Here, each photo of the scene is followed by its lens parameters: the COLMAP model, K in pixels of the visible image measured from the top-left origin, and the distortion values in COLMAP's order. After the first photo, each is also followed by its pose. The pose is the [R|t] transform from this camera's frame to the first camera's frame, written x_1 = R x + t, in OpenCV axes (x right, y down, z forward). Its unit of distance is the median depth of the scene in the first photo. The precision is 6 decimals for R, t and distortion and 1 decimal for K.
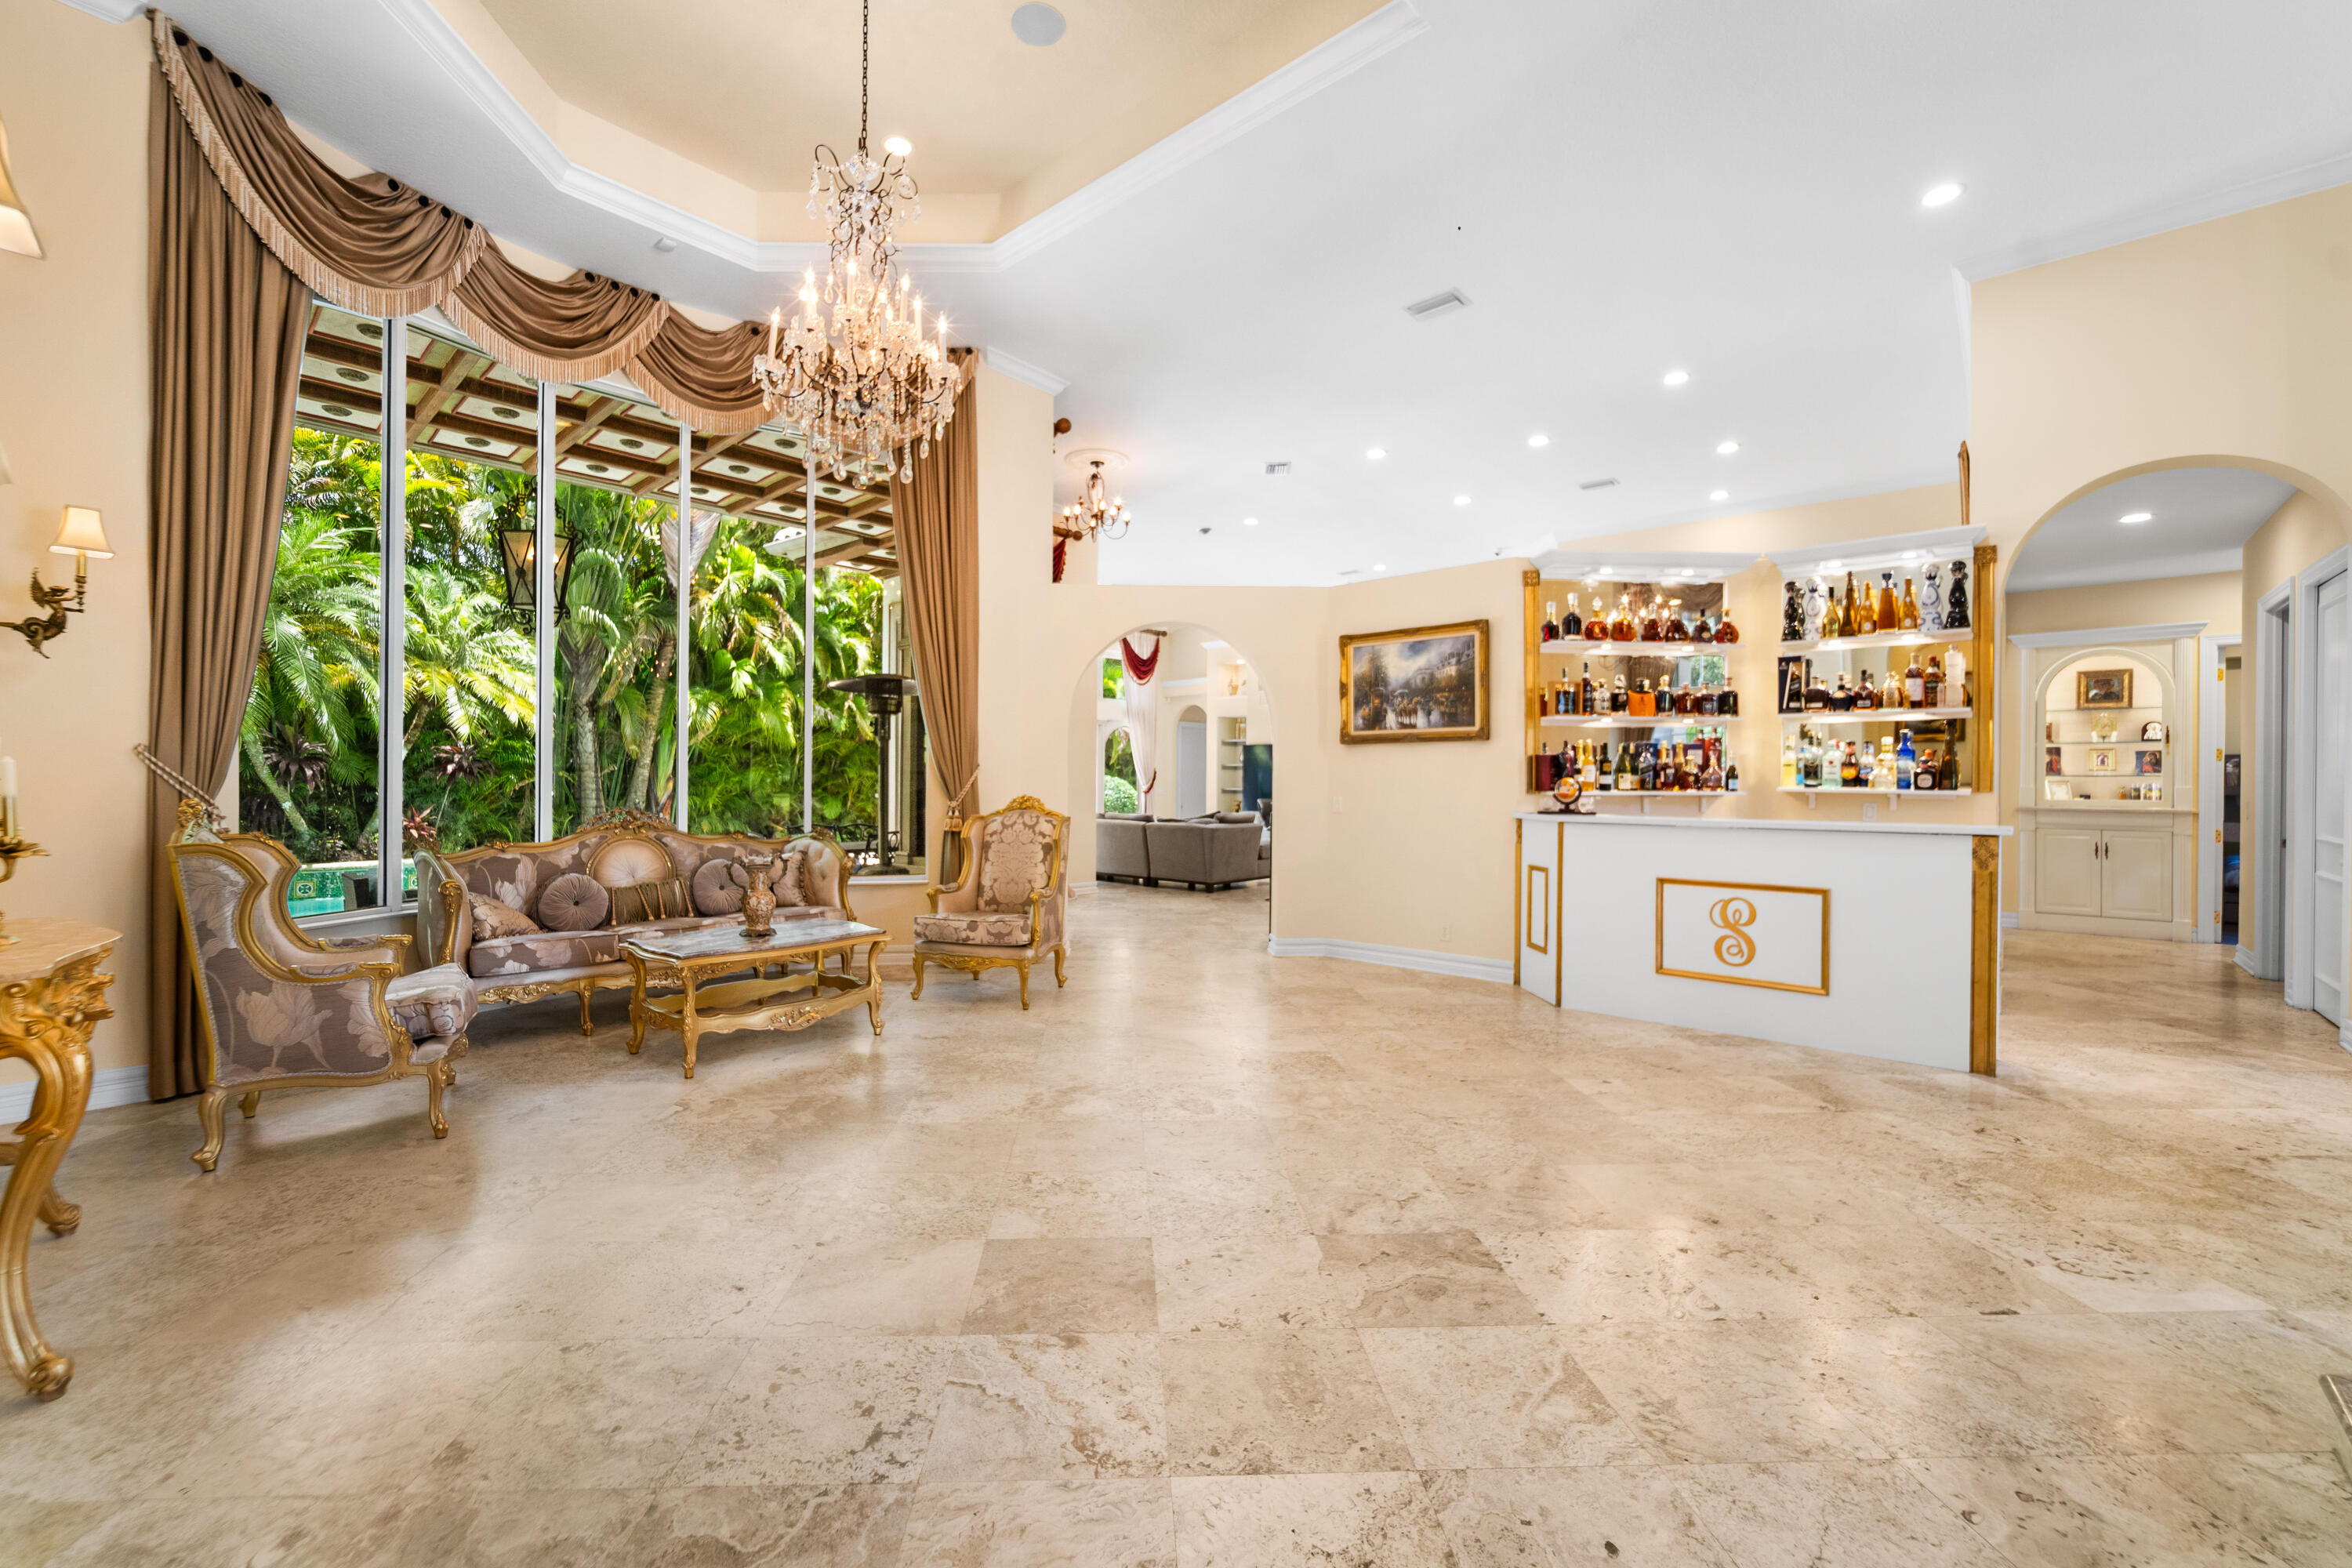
lens RADIAL K [[932.9, 0, 1162.0], [0, 932.9, 782.3], [0, 0, 1]] dist [-0.014960, 0.003031]
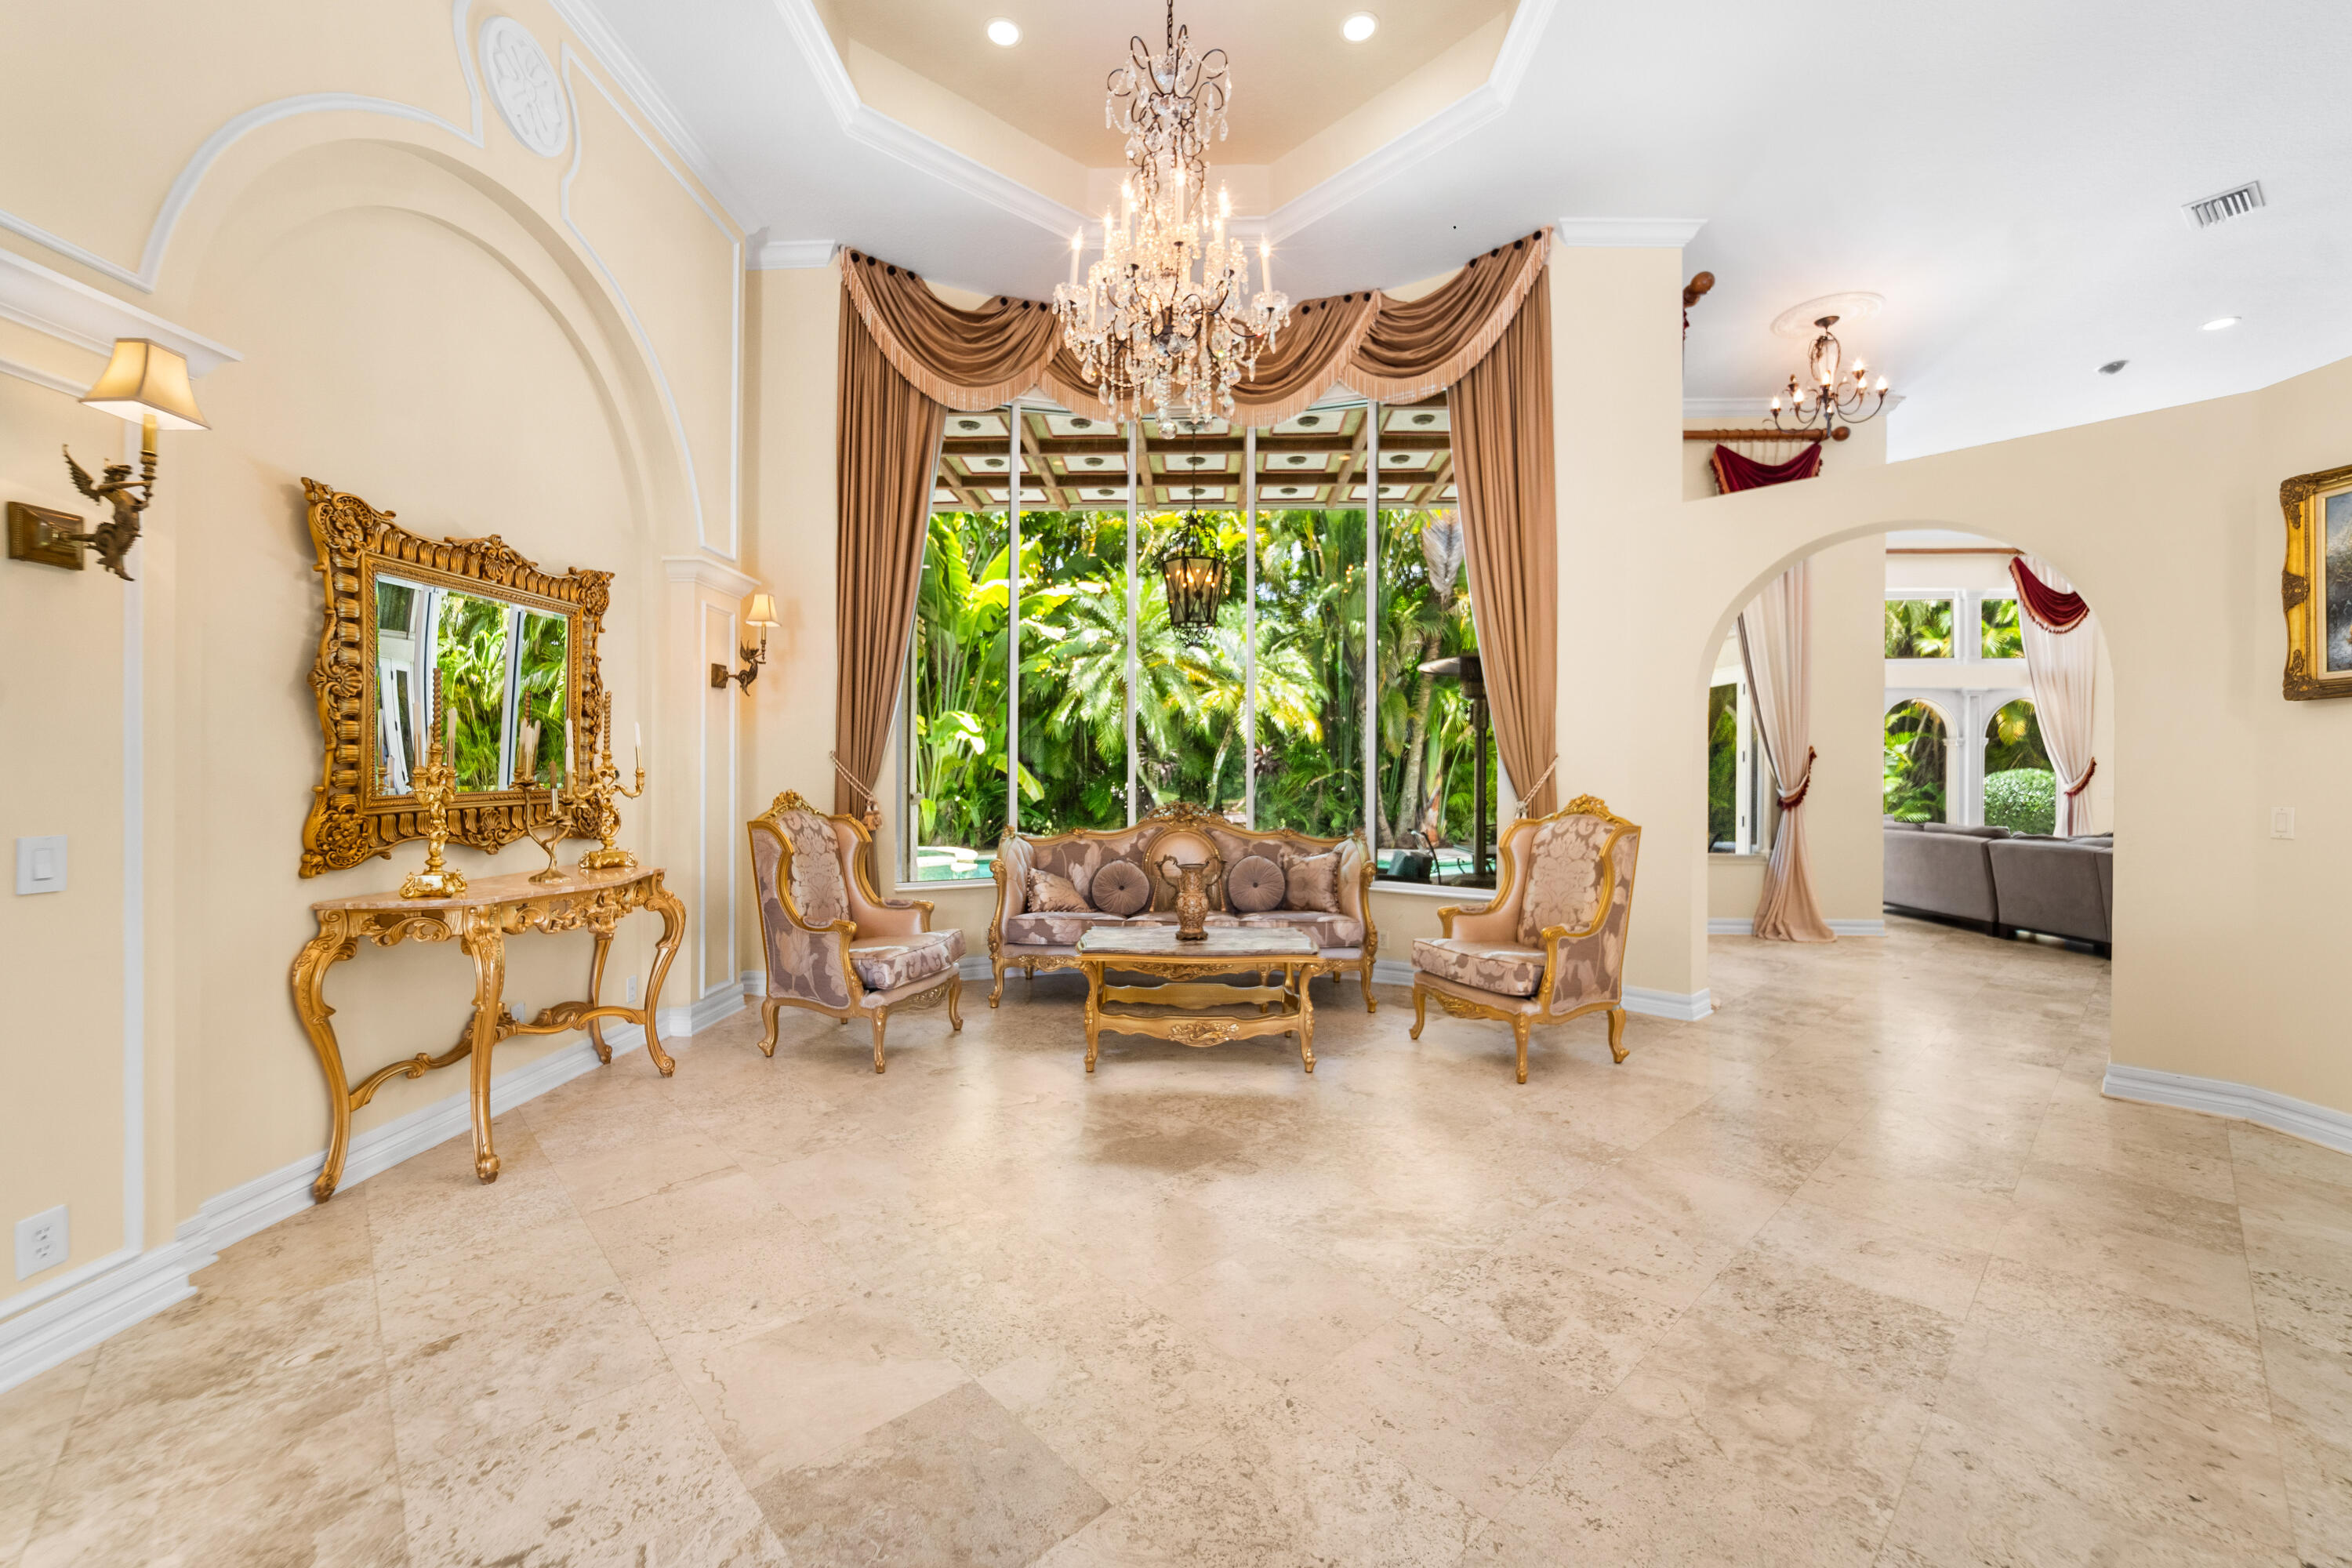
lens RADIAL K [[932.9, 0, 1173.6], [0, 932.9, 774.4], [0, 0, 1]] dist [-0.014960, 0.003031]
pose [[0.646806, -0.004529, -0.762641, 0.292161], [0.000042, 0.999983, -0.005903, 0.002503], [0.762655, 0.003786, 0.646795, 0.376812]]
